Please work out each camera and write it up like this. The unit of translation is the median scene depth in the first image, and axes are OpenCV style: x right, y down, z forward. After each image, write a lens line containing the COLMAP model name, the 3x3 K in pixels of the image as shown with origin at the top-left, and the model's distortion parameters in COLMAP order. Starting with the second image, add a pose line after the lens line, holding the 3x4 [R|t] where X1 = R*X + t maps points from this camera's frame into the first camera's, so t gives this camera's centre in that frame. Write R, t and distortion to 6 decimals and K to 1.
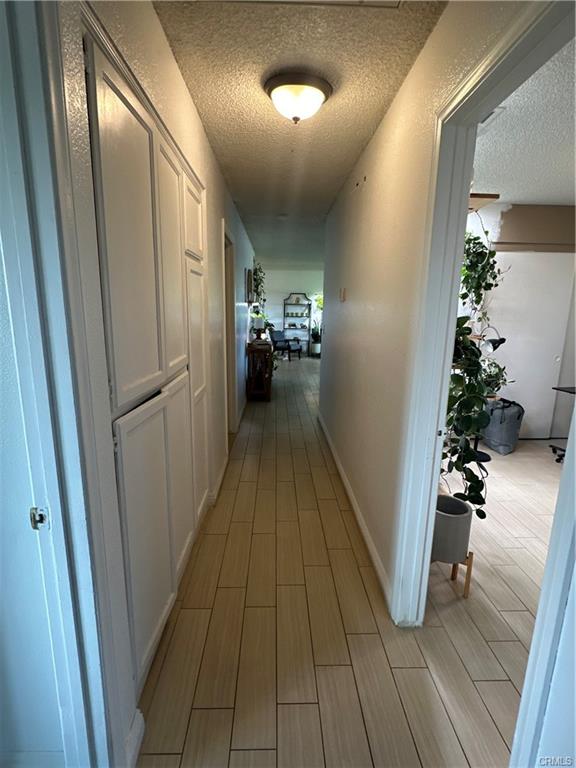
lens RADIAL K [[382.9, 0, 285.4], [0, 382.9, 384.9], [0, 0, 1]] dist [-0.006579, 0.000573]
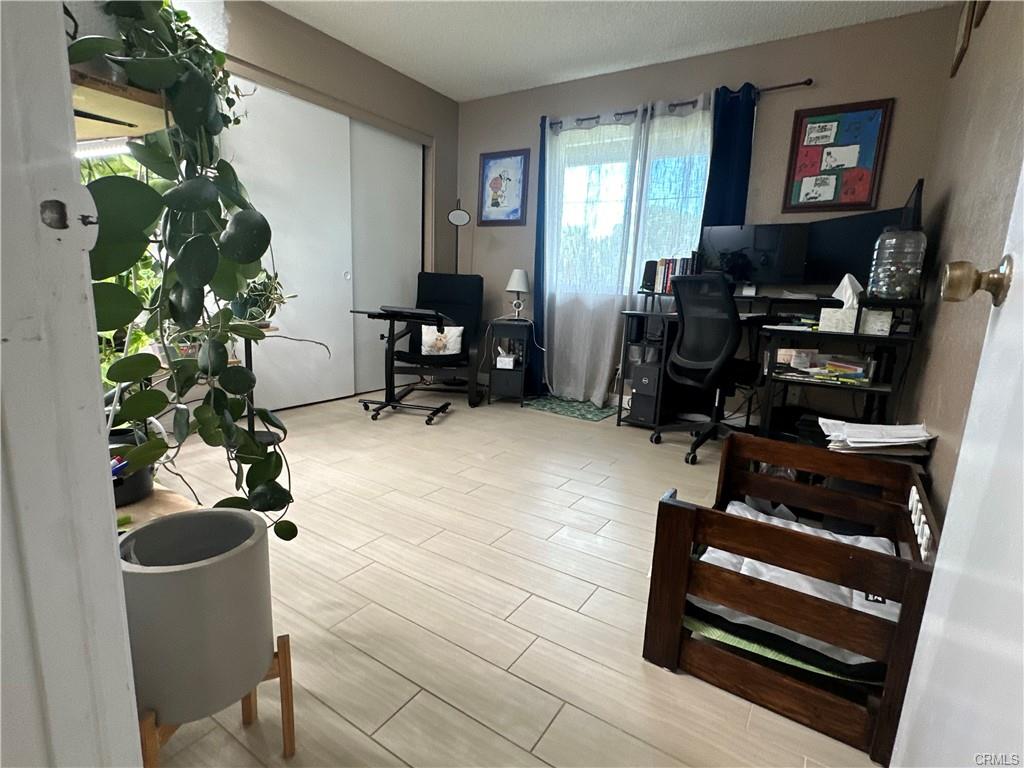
lens RADIAL K [[509.8, 0, 514.8], [0, 509.8, 388.6], [0, 0, 1]] dist [-0.004866, -0.000261]
pose [[0.567151, -0.148059, 0.810196, 0.214685], [0.127805, 0.987614, 0.091015, 0.160413], [-0.813637, 0.051928, 0.579049, 0.446374]]
